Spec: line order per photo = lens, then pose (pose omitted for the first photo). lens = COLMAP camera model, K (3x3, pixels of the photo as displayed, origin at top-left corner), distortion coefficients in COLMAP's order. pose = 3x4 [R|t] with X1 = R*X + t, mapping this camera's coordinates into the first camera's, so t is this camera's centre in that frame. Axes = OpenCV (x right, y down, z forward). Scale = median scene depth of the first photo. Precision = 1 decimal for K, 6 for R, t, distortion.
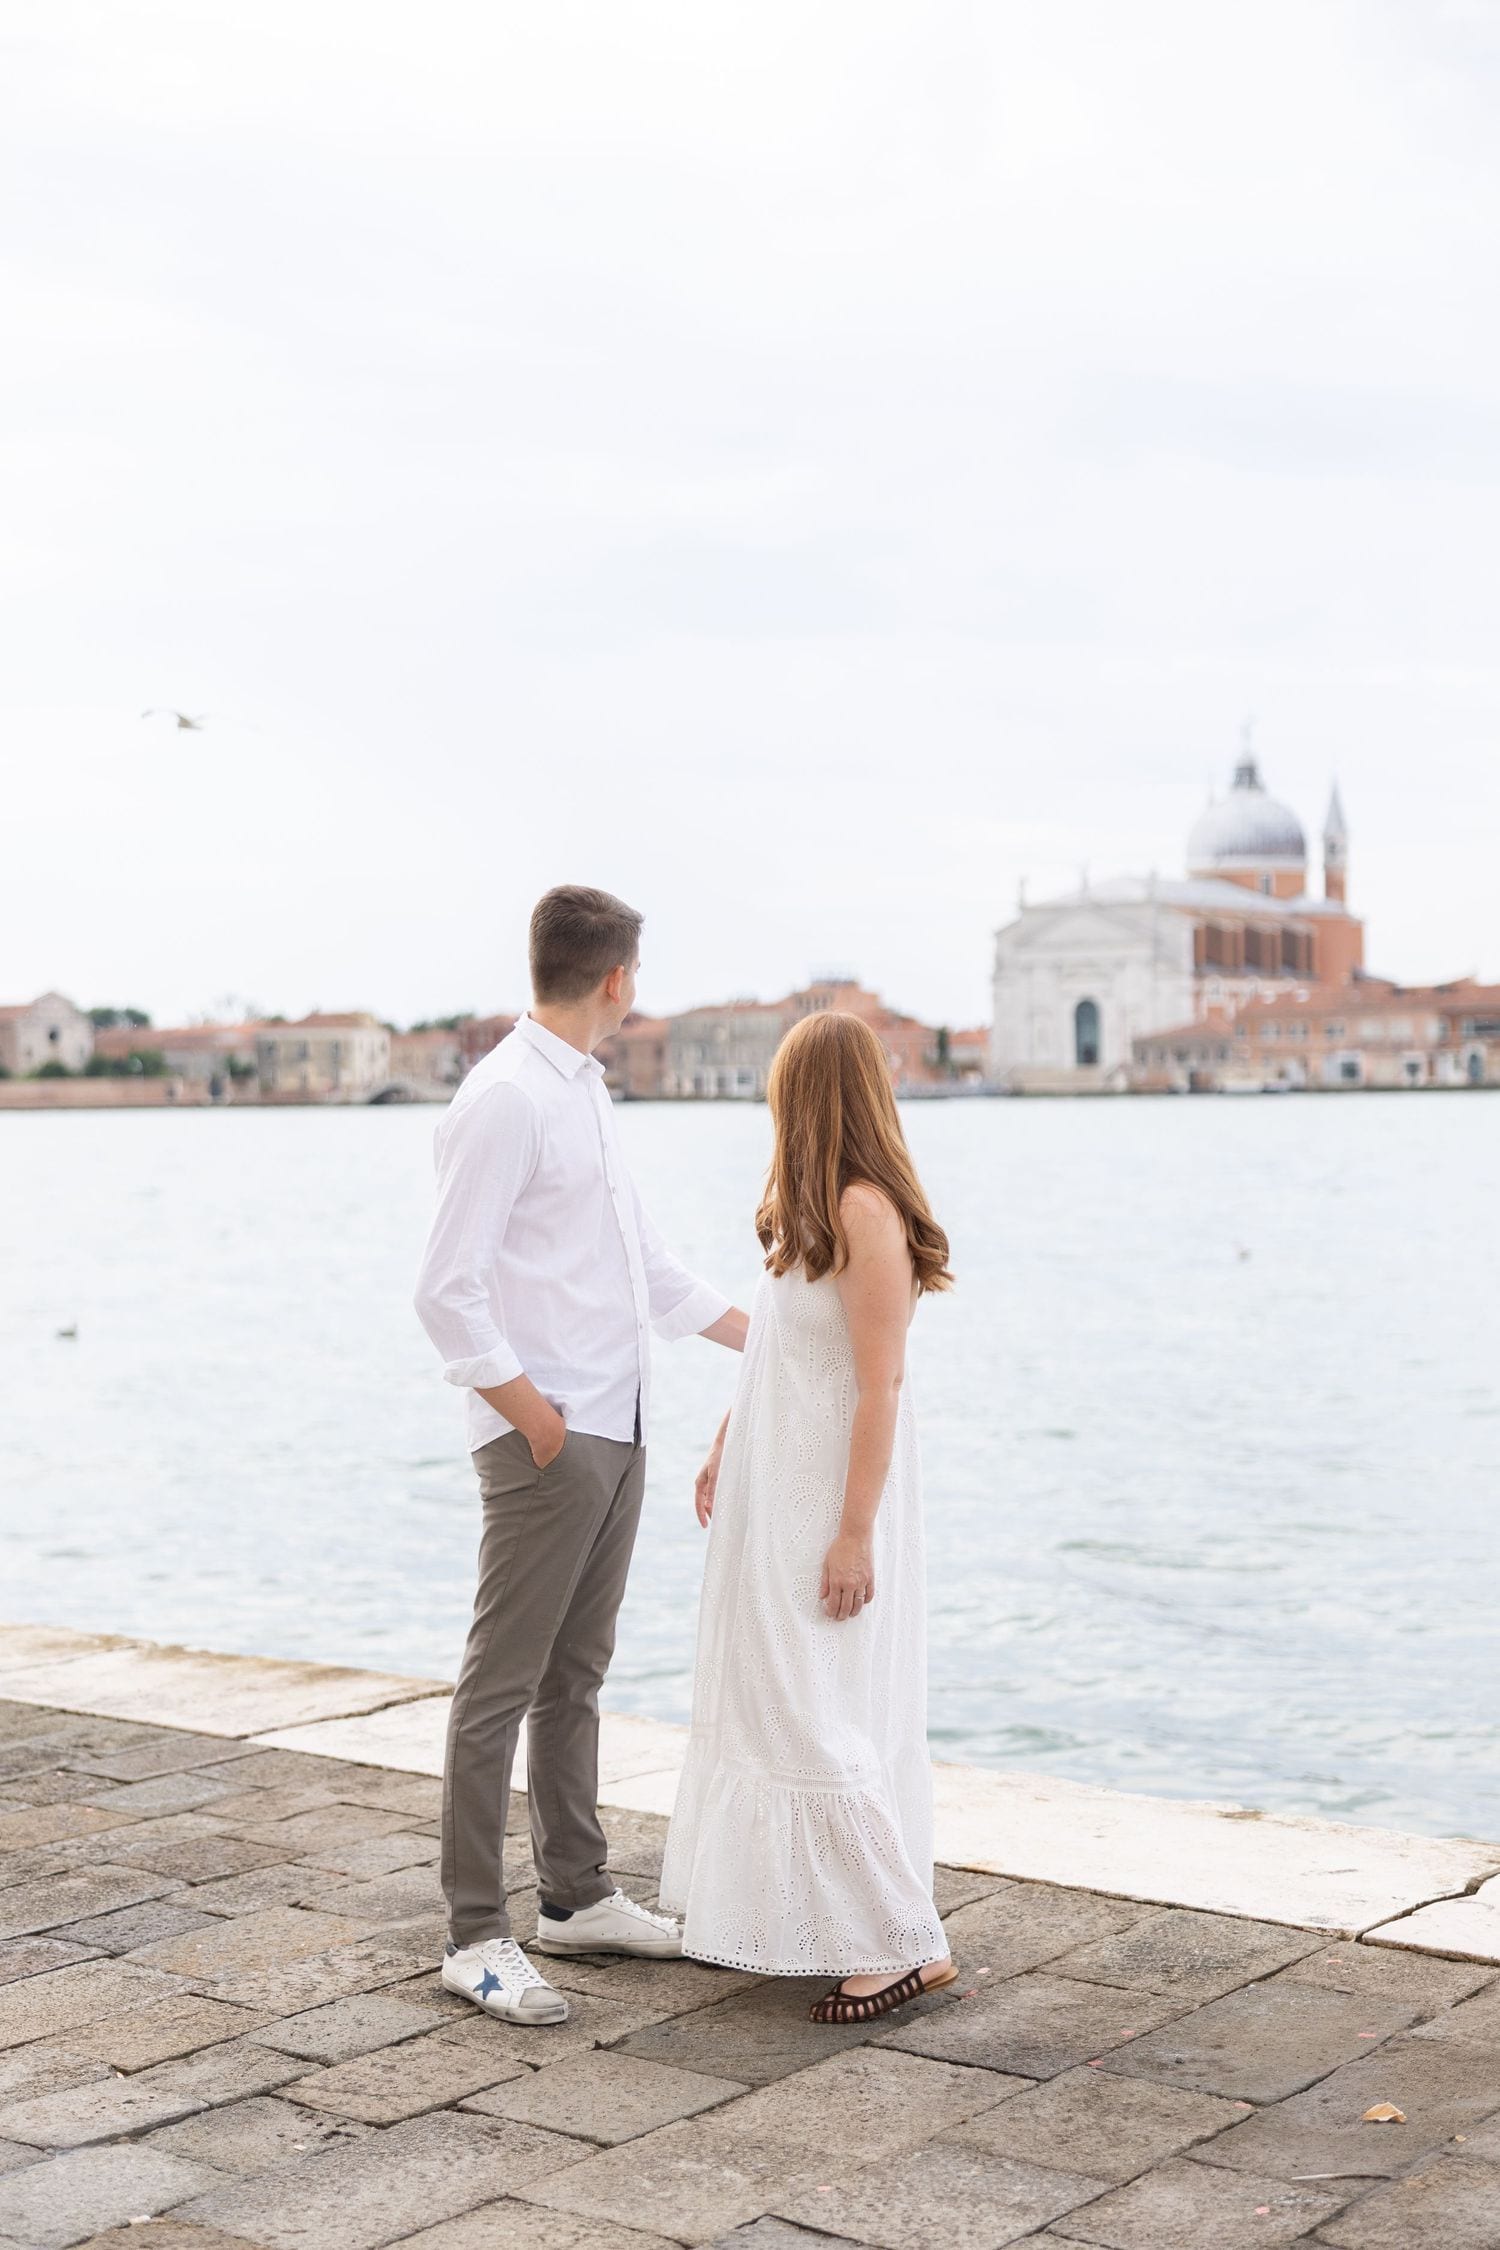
lens RADIAL K [[2697.7, 0, 706.2], [0, 2697.7, 1125.2], [0, 0, 1]] dist [-0.000150, 0.010021]
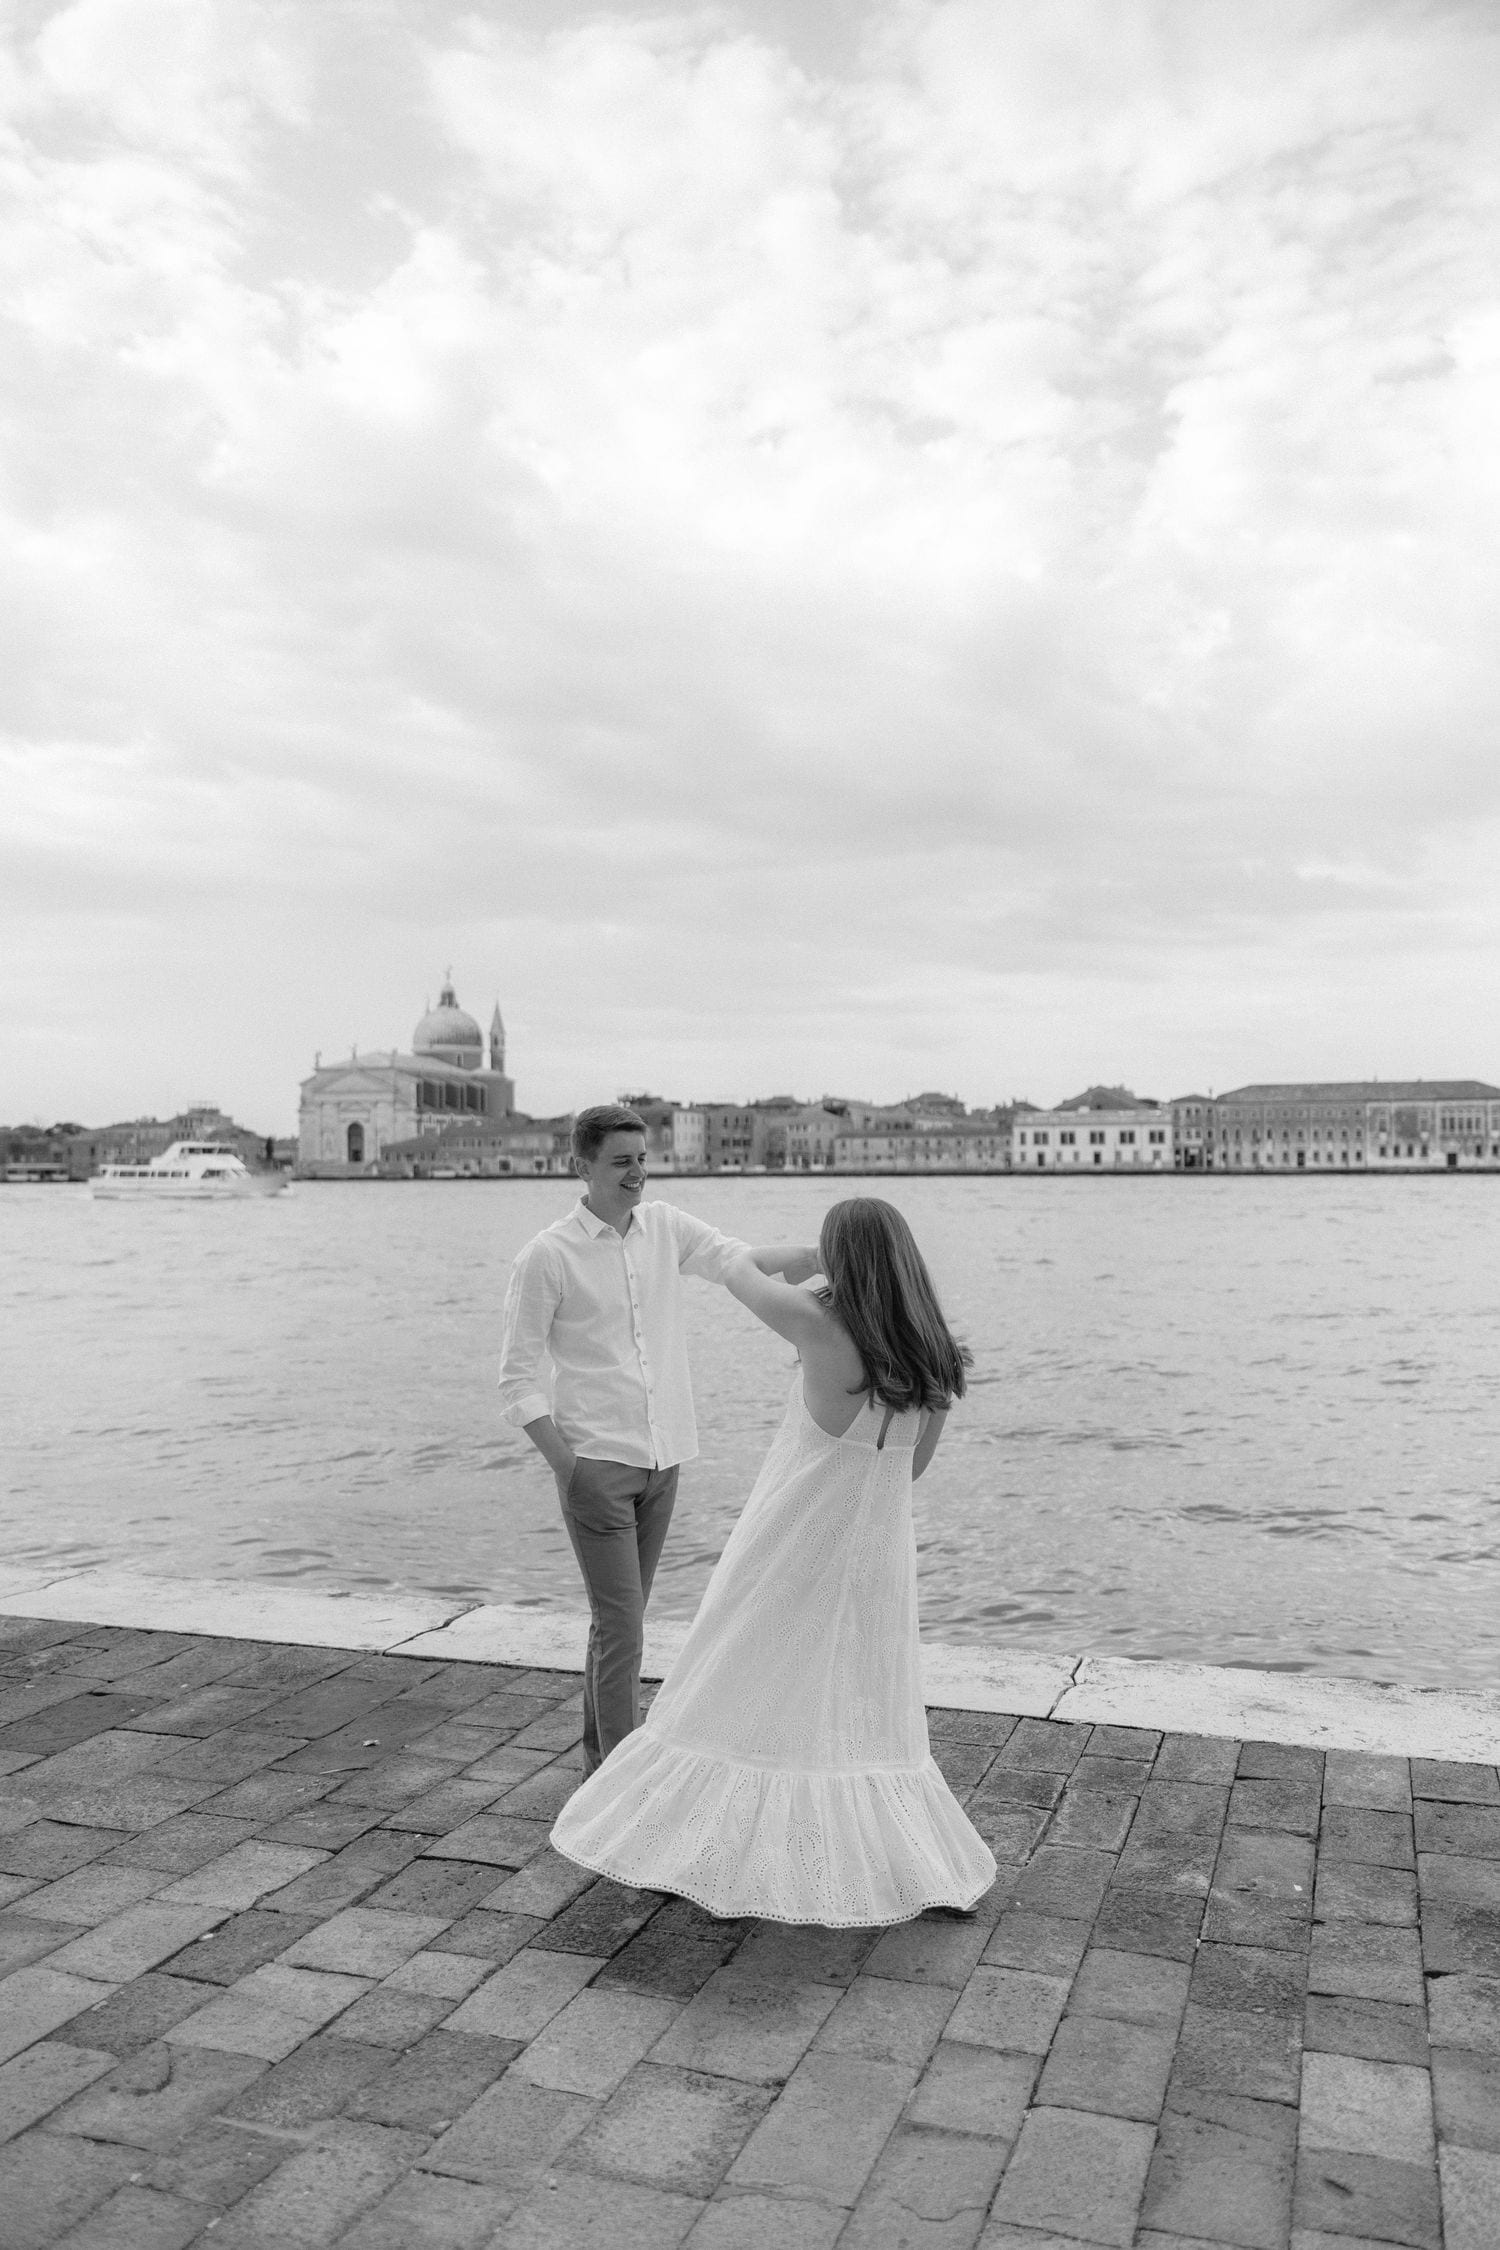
lens RADIAL K [[1757.4, 0, 770.9], [0, 1757.4, 1127.2], [0, 0, 1]] dist [-0.002979, 0.004502]
pose [[0.953756, 0.009609, 0.300427, 0.057594], [-0.007884, 0.999945, -0.006956, -0.038938], [-0.300478, 0.004265, 0.953779, -0.156834]]
